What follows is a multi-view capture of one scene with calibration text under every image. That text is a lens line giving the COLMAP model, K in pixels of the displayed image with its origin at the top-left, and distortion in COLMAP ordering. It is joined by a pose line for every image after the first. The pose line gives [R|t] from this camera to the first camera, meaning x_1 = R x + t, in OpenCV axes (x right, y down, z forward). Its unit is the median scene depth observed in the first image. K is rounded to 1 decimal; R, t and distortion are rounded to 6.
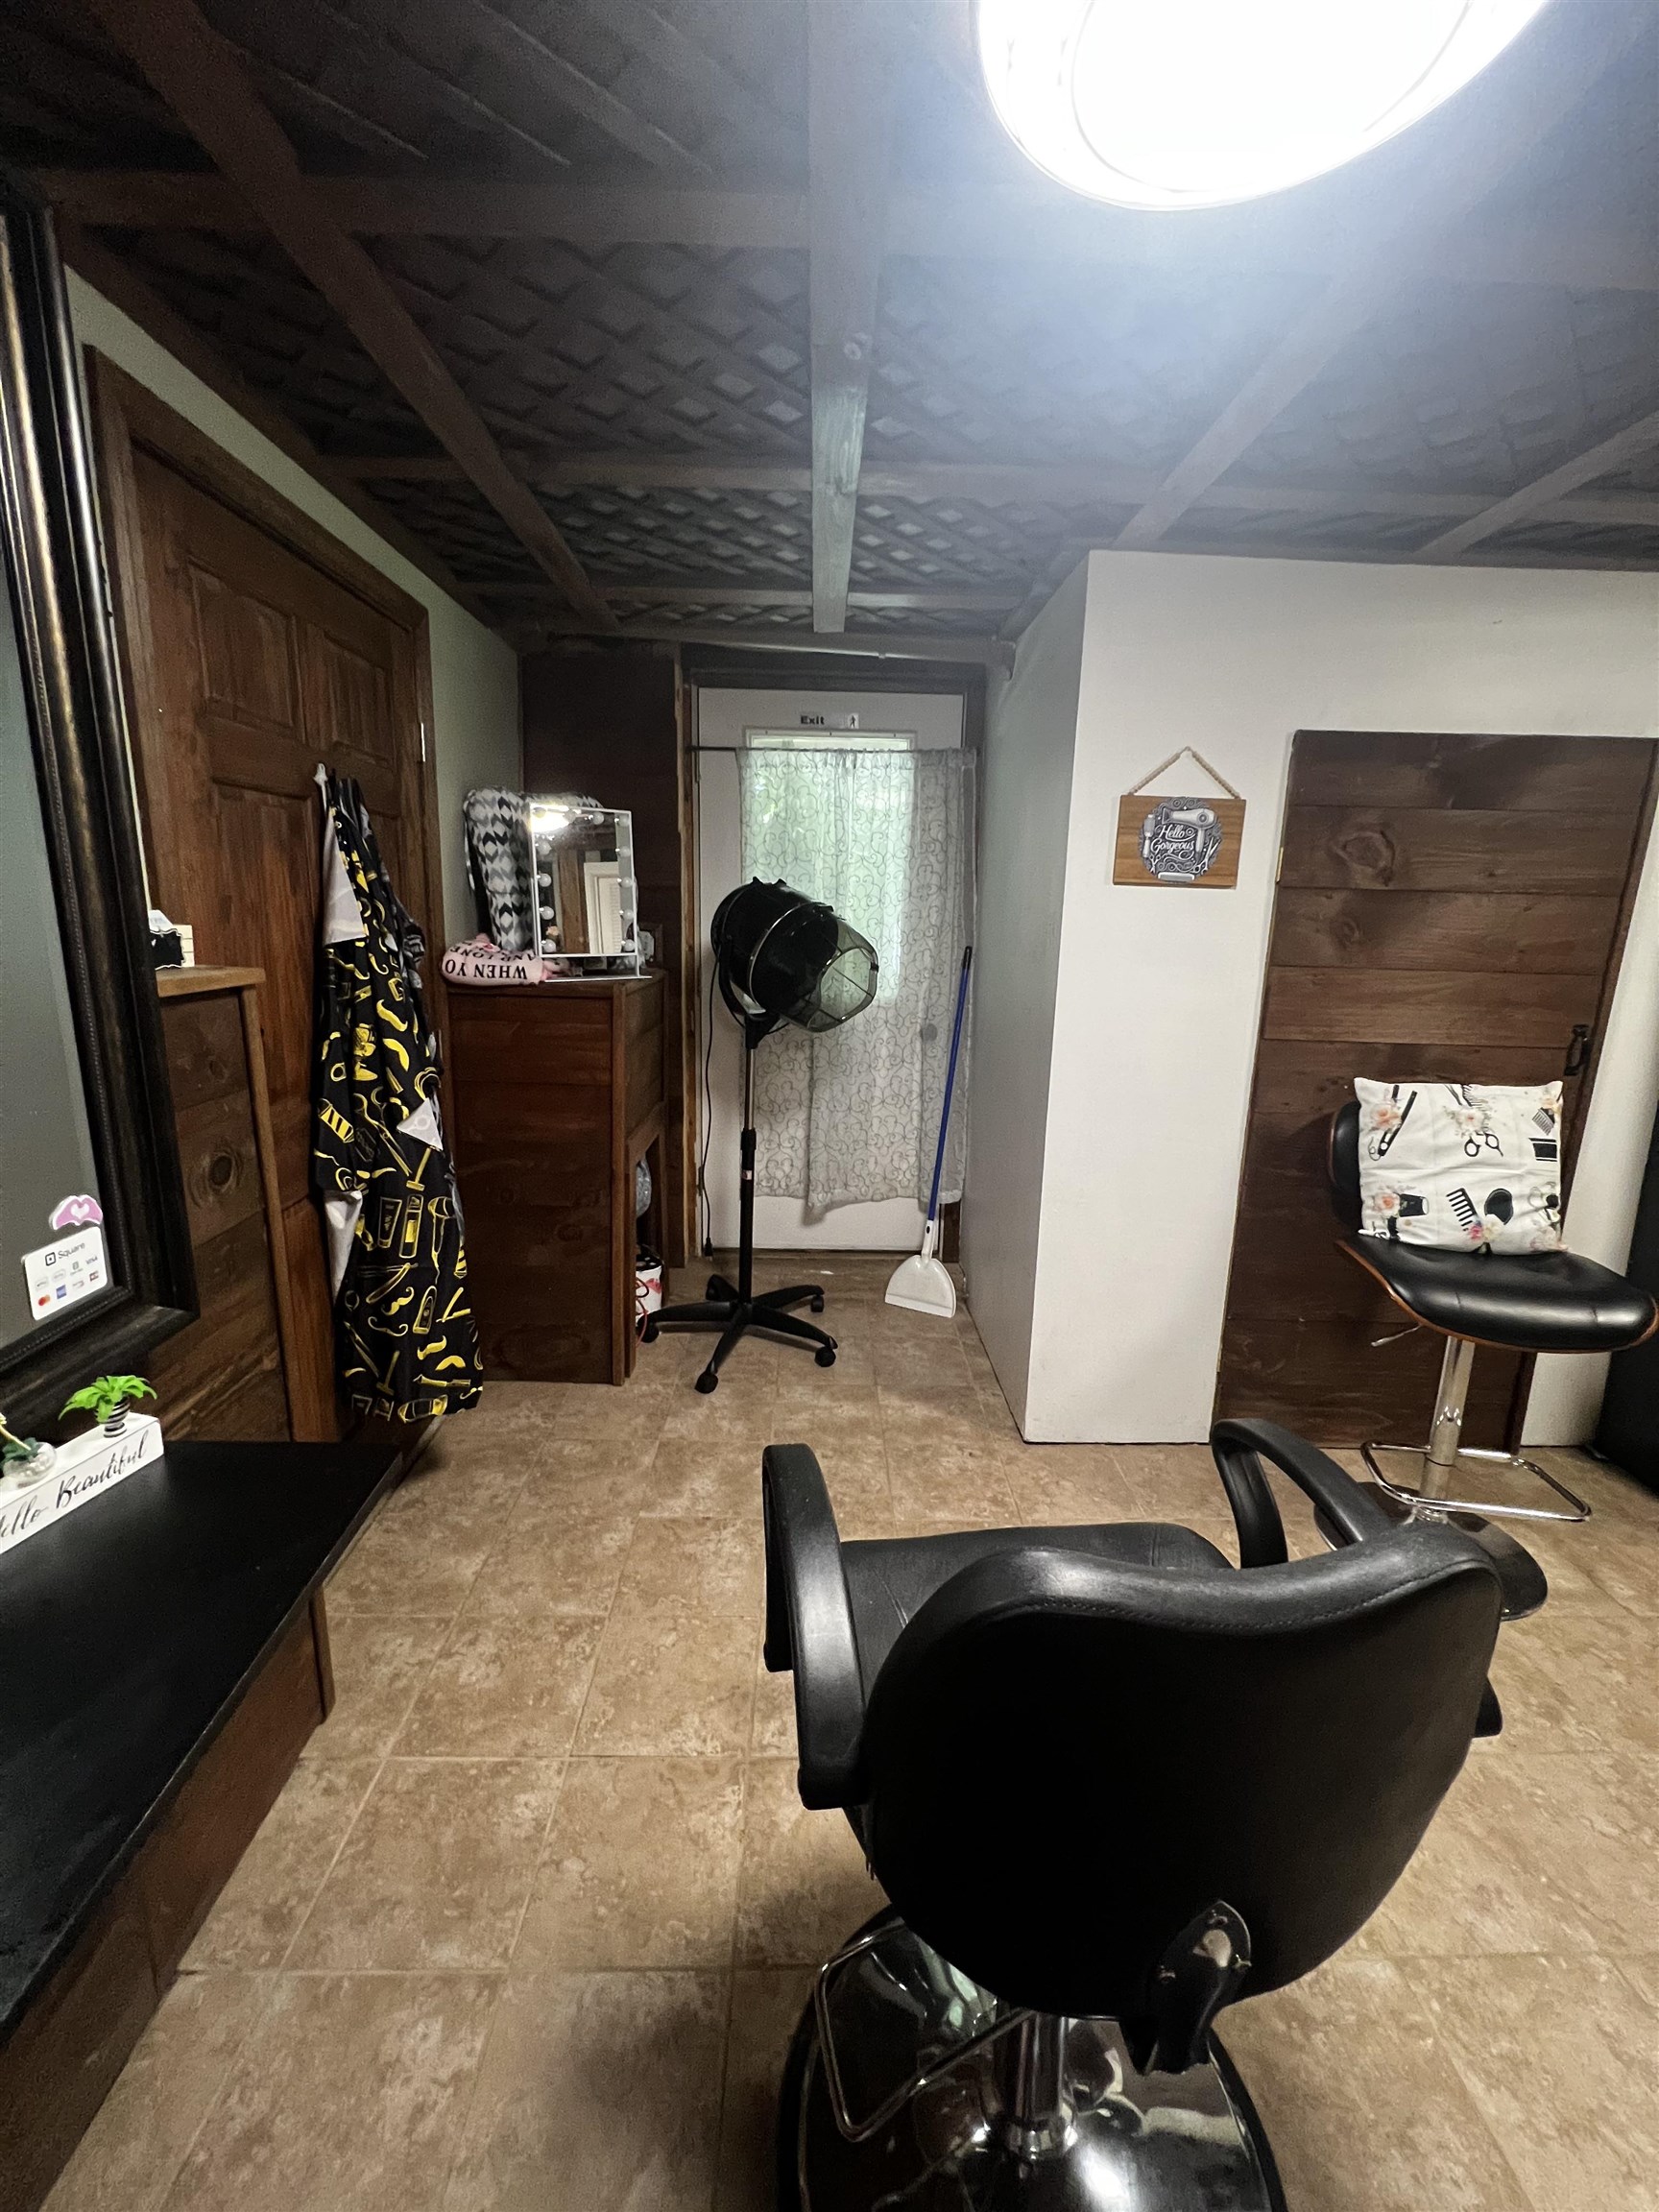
lens RADIAL K [[886.1, 0, 822.6], [0, 886.1, 1099.2], [0, 0, 1]] dist [-0.001939, 0.000357]
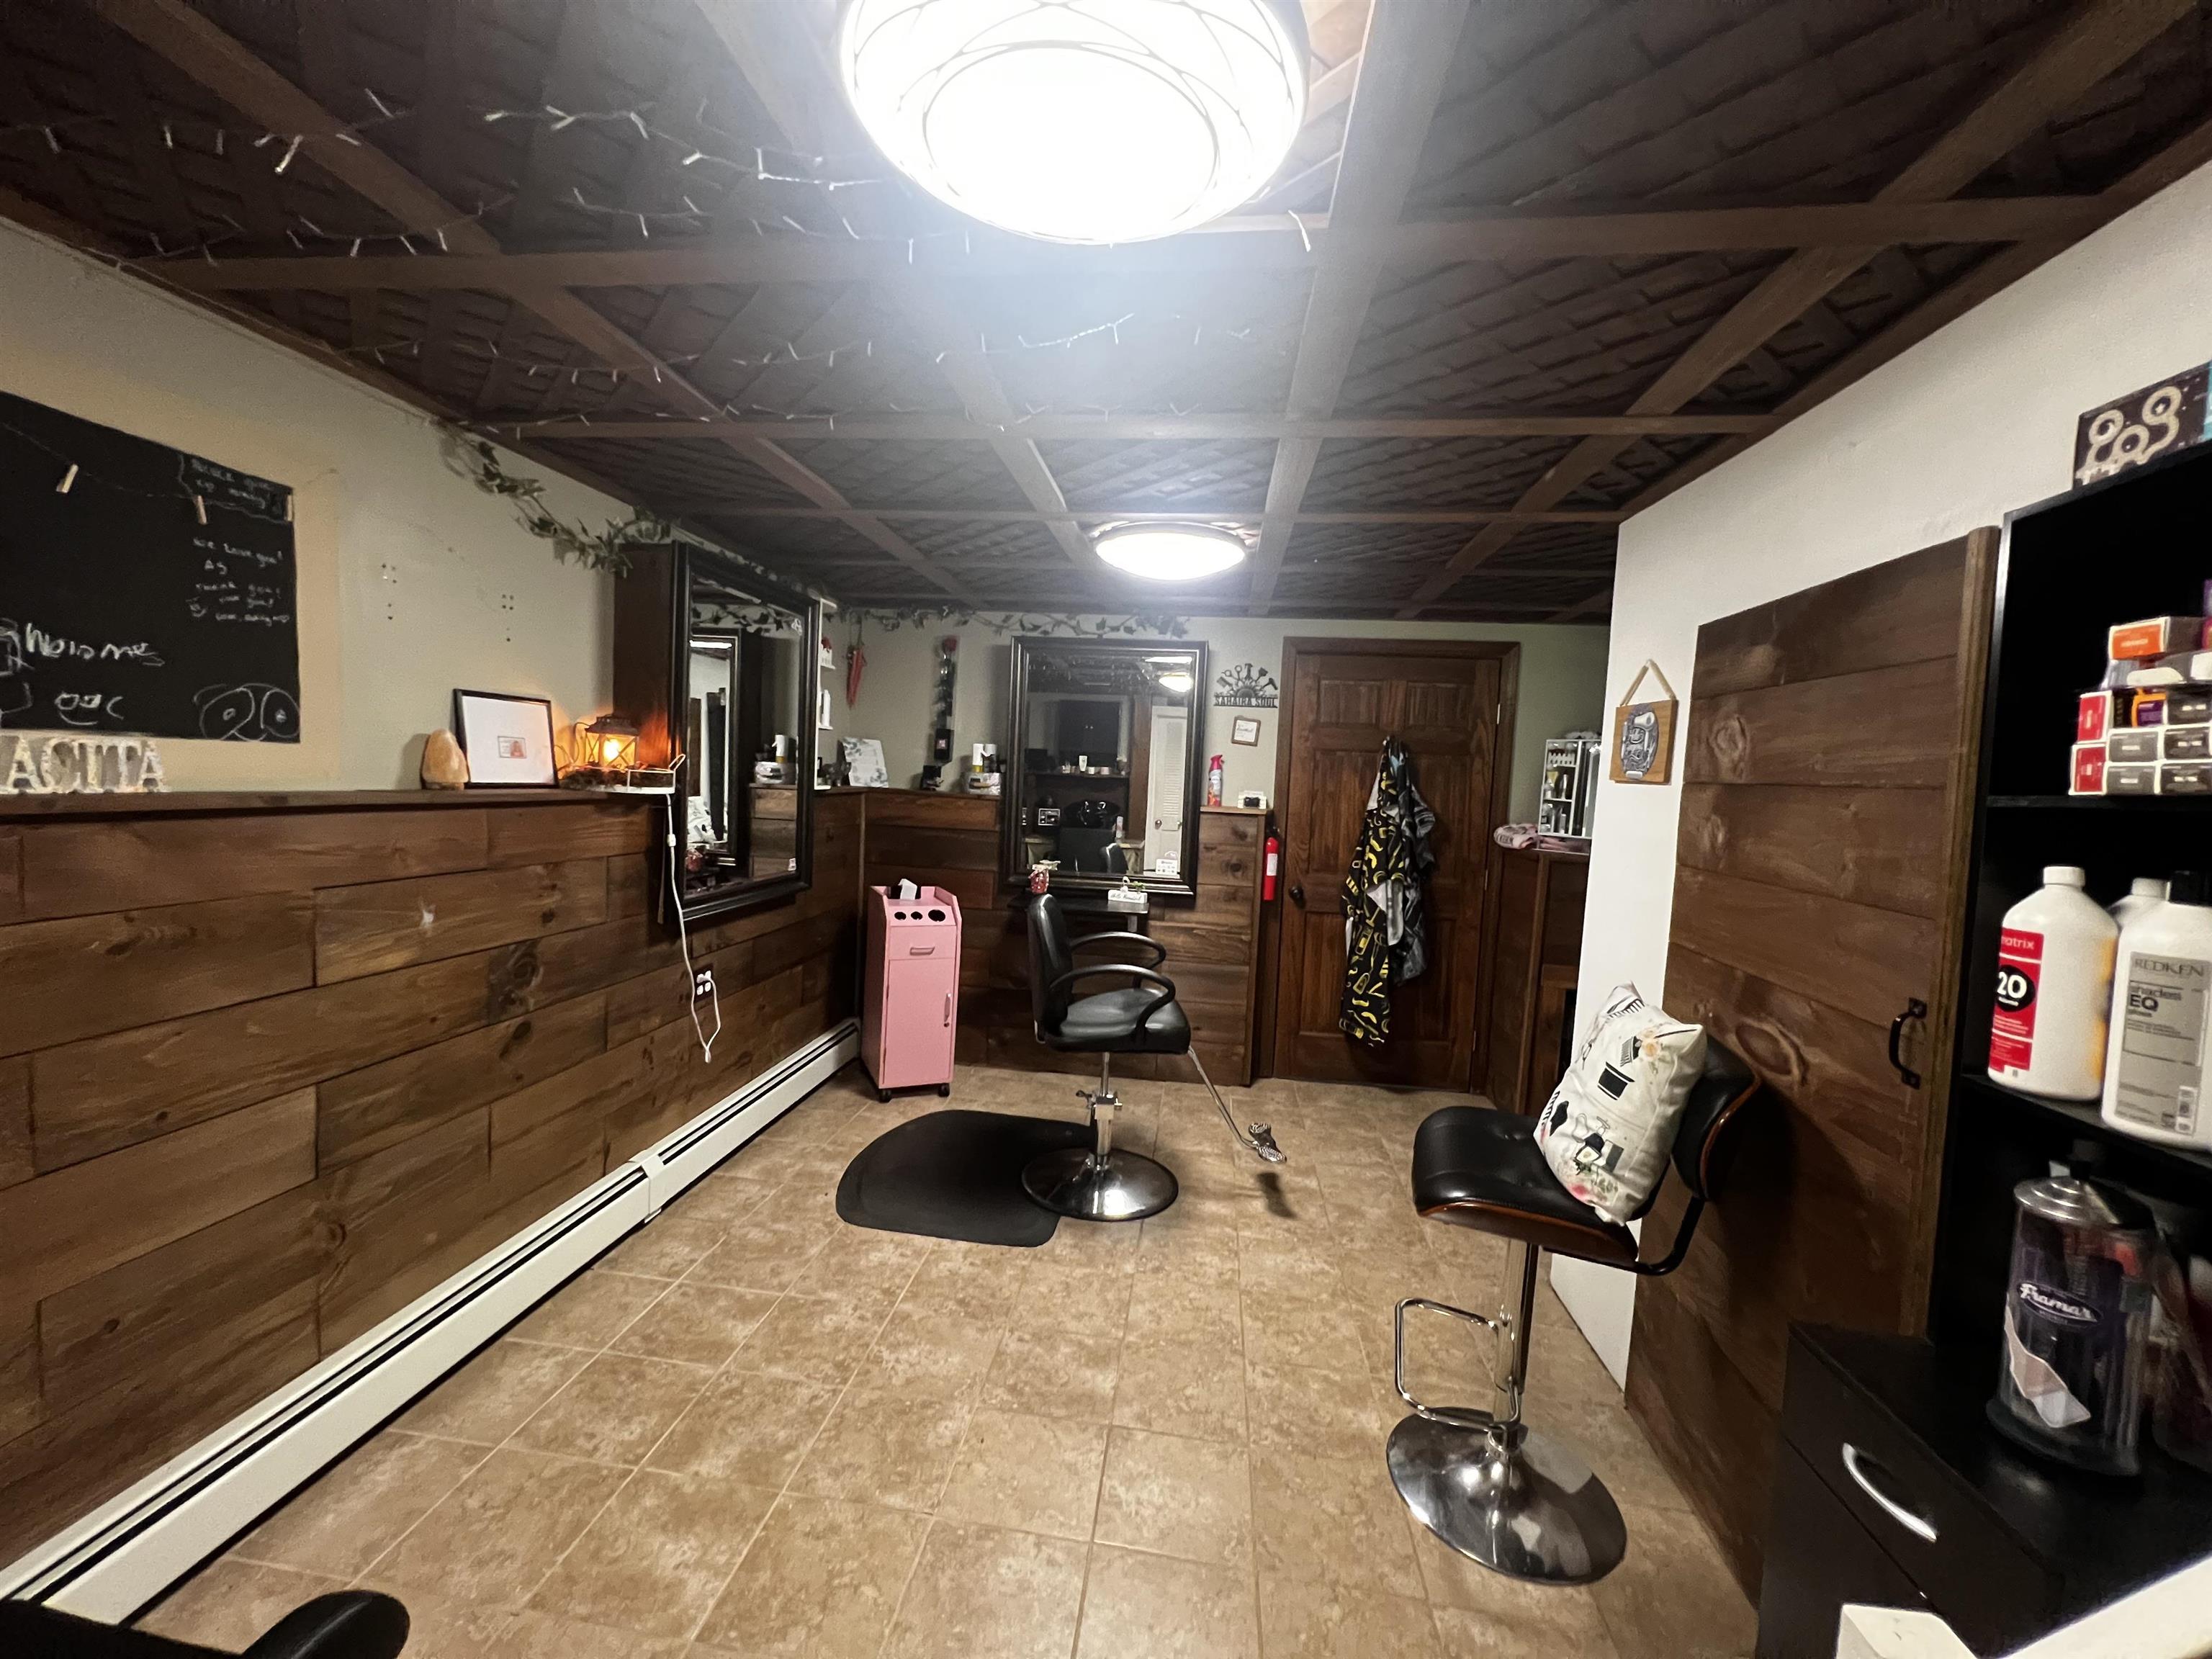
lens RADIAL K [[886.1, 0, 1102.2], [0, 886.1, 825.0], [0, 0, 1]] dist [-0.001939, 0.000357]
pose [[-0.146301, 0.032207, -0.988716, 1.586431], [-0.253070, 0.964993, 0.068882, -0.103988], [0.956322, 0.260292, -0.133028, 0.548846]]
